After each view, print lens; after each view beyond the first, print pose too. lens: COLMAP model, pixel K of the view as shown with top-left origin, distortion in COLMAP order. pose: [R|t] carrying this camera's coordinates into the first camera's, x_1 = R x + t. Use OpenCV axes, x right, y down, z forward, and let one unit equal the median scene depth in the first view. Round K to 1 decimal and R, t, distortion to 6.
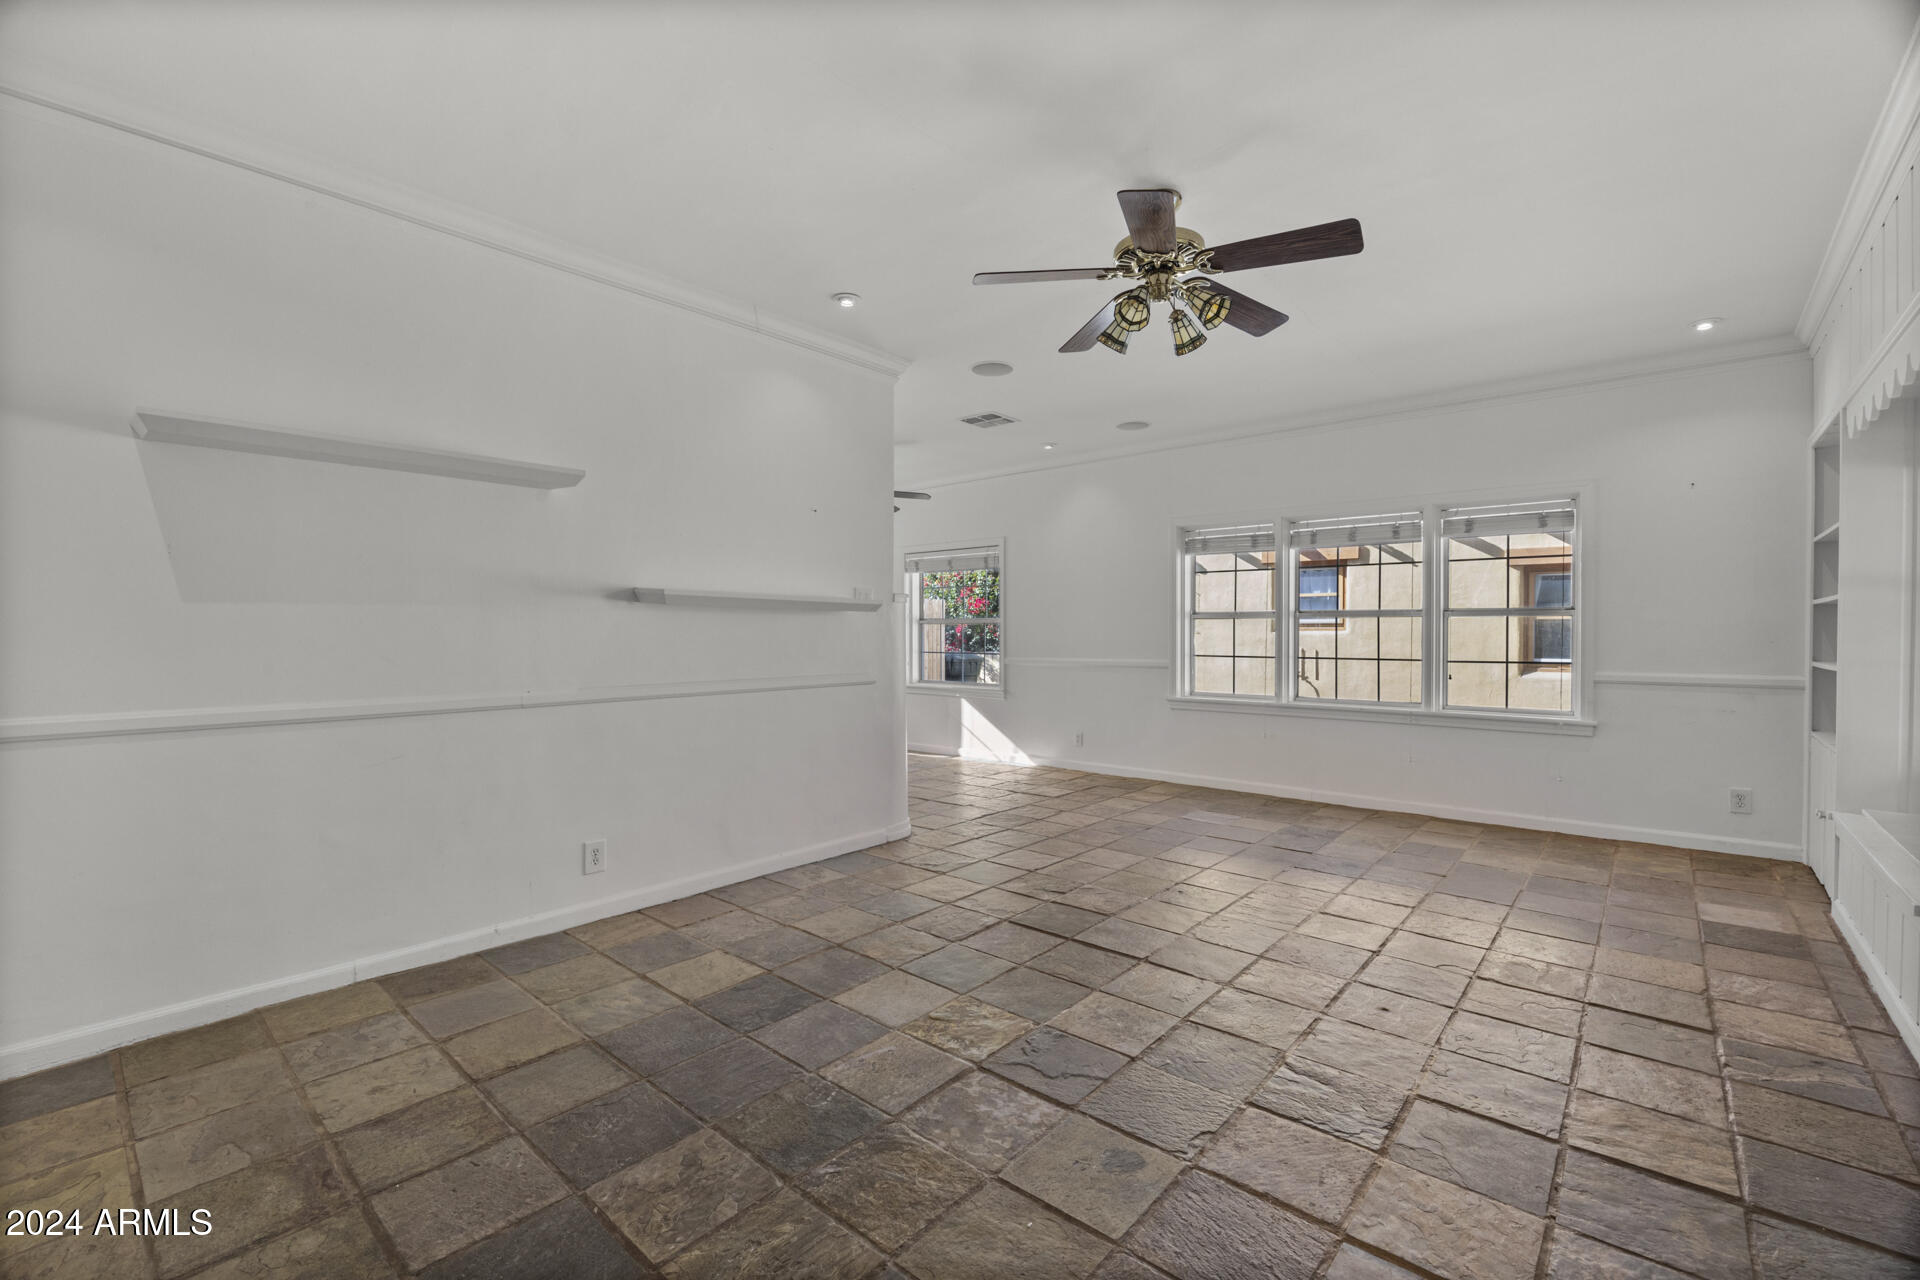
lens RADIAL K [[820.8, 0, 958.4], [0, 820.8, 637.8], [0, 0, 1]] dist [-0.000501, -0.000005]
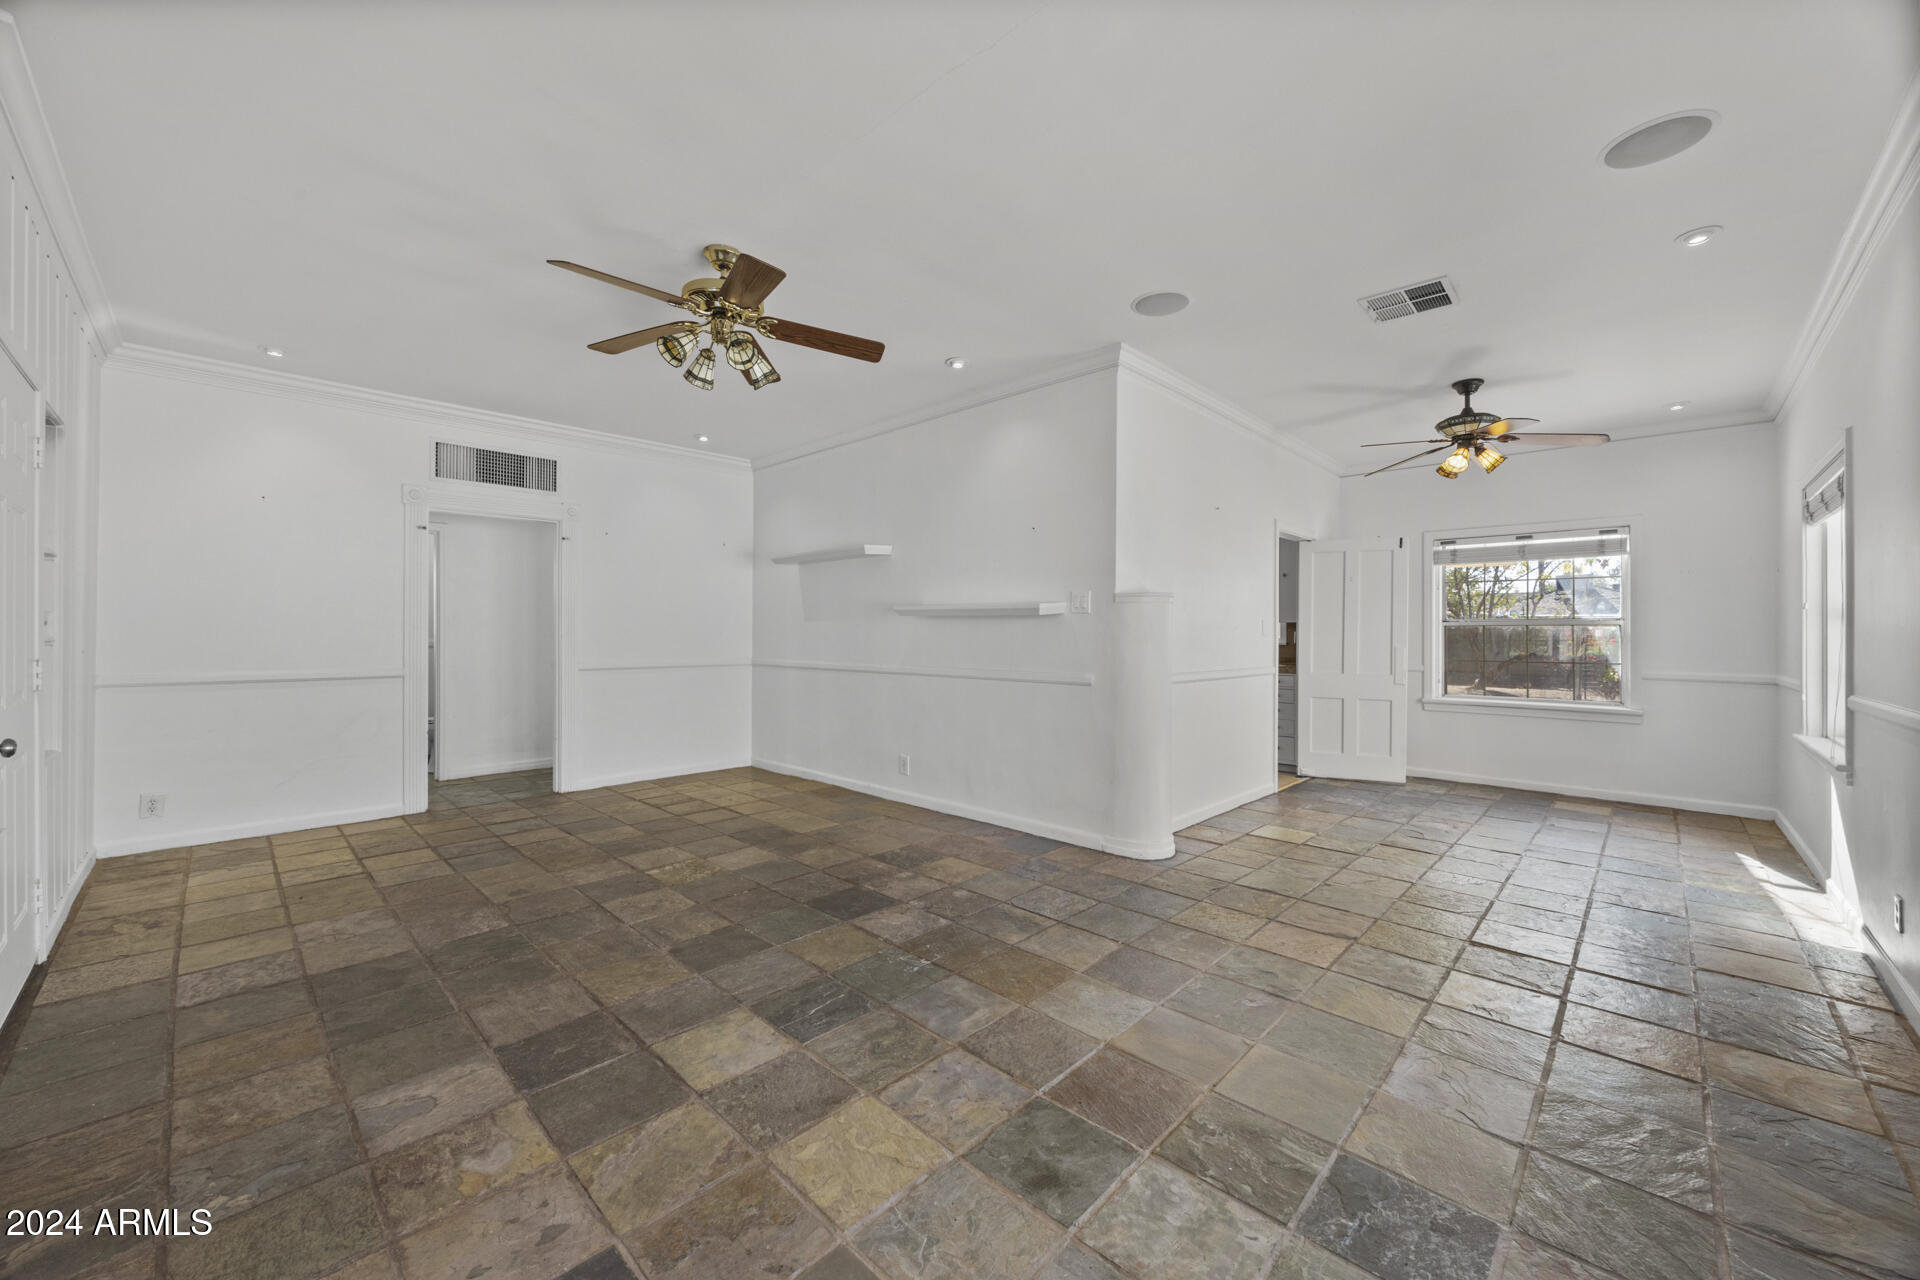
lens RADIAL K [[725.1, 0, 958.8], [0, 725.1, 637.1], [0, 0, 1]] dist [0.000430, 0.000008]
pose [[-0.061724, 0.000691, -0.998093, 0.871722], [-0.009735, 0.999952, 0.001294, -0.002166], [0.998046, 0.009796, -0.061714, 0.995041]]
